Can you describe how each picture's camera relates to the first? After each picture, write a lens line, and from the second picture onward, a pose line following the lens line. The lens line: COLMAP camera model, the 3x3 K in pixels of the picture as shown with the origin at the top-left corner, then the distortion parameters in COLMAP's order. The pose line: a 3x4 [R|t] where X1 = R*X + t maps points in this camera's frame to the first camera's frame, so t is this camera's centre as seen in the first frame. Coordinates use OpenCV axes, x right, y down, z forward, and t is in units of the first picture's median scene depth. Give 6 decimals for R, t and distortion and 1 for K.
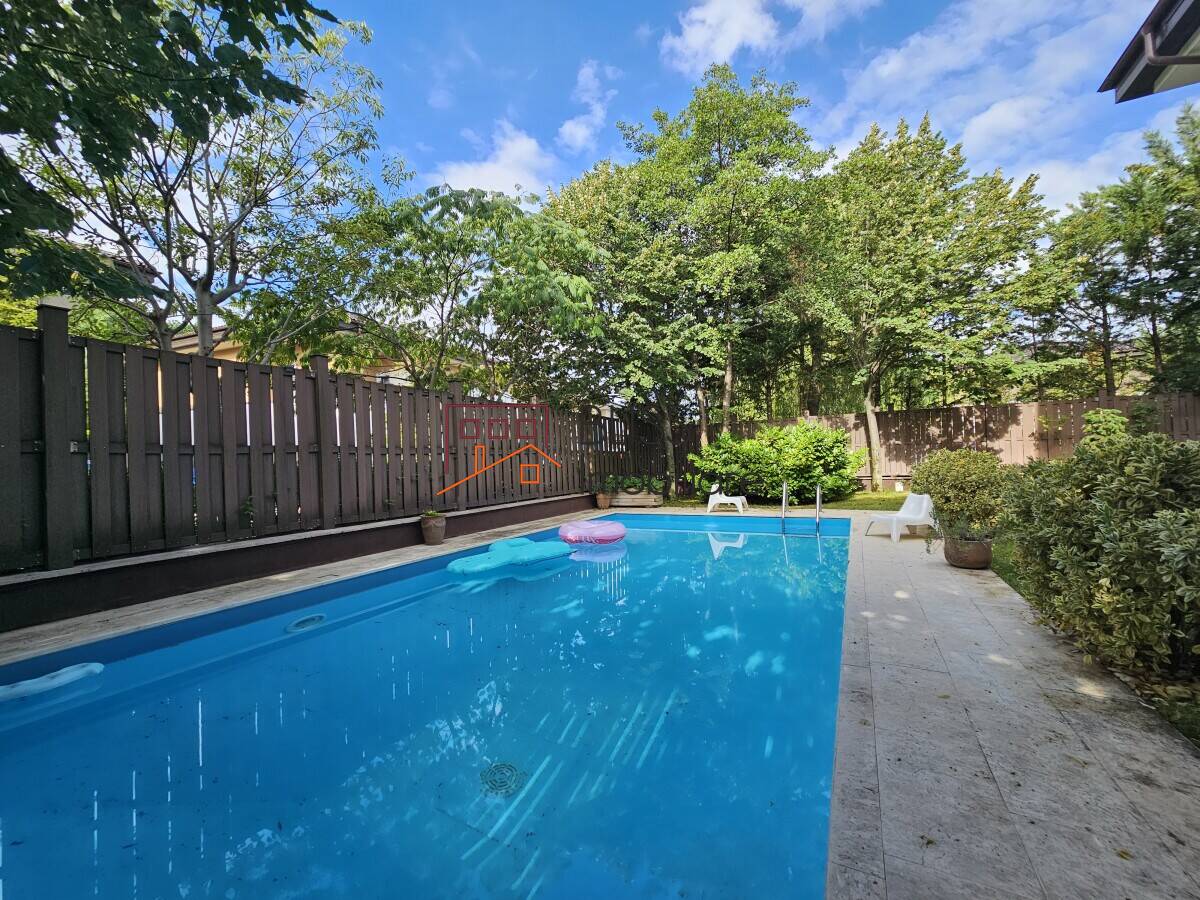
lens RADIAL K [[484.7, 0, 601.8], [0, 484.7, 456.6], [0, 0, 1]] dist [-0.001908, -0.000114]
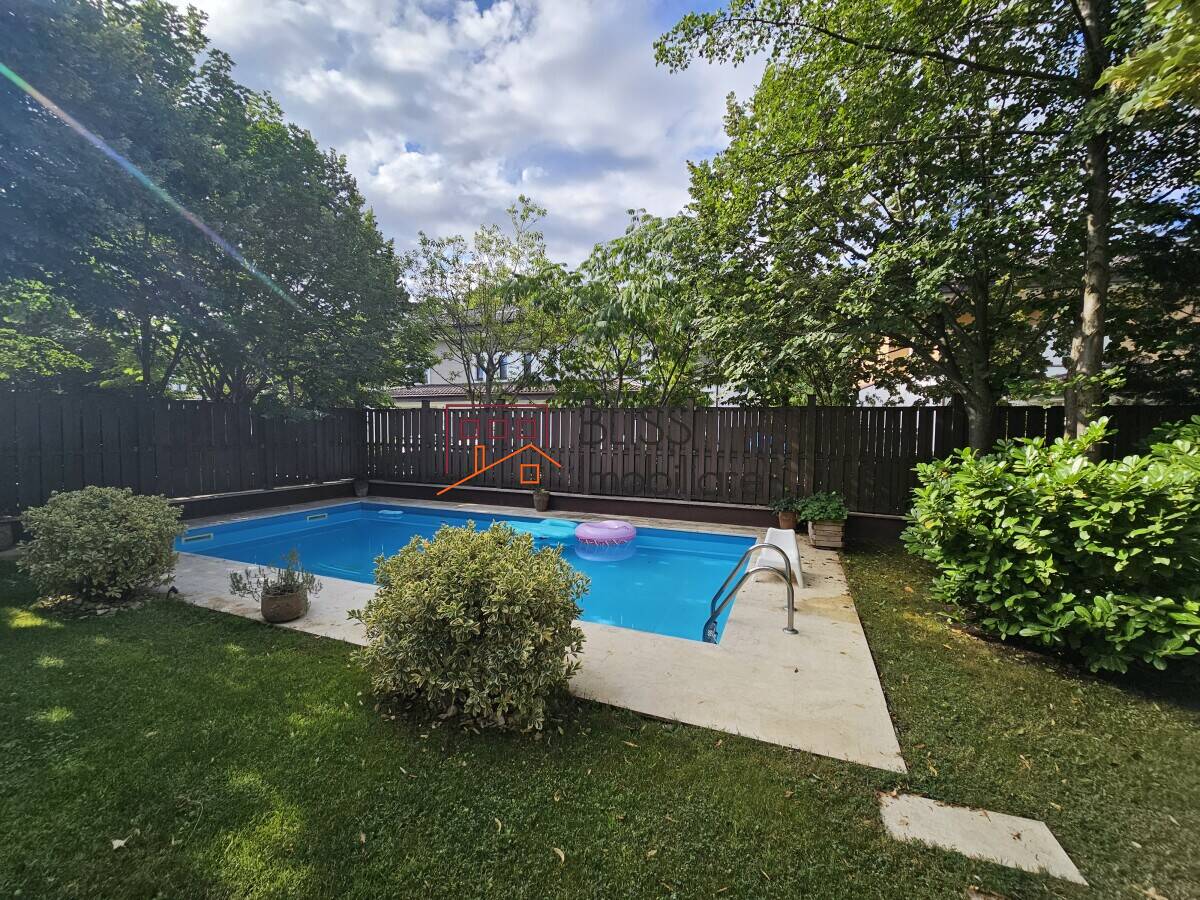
lens RADIAL K [[484.7, 0, 601.8], [0, 484.7, 456.6], [0, 0, 1]] dist [-0.001908, -0.000114]
pose [[0.076929, 0.086864, -0.993245, 0.655183], [0.002034, 0.996182, 0.087278, -0.070353], [0.997034, -0.008735, 0.076459, 0.564644]]
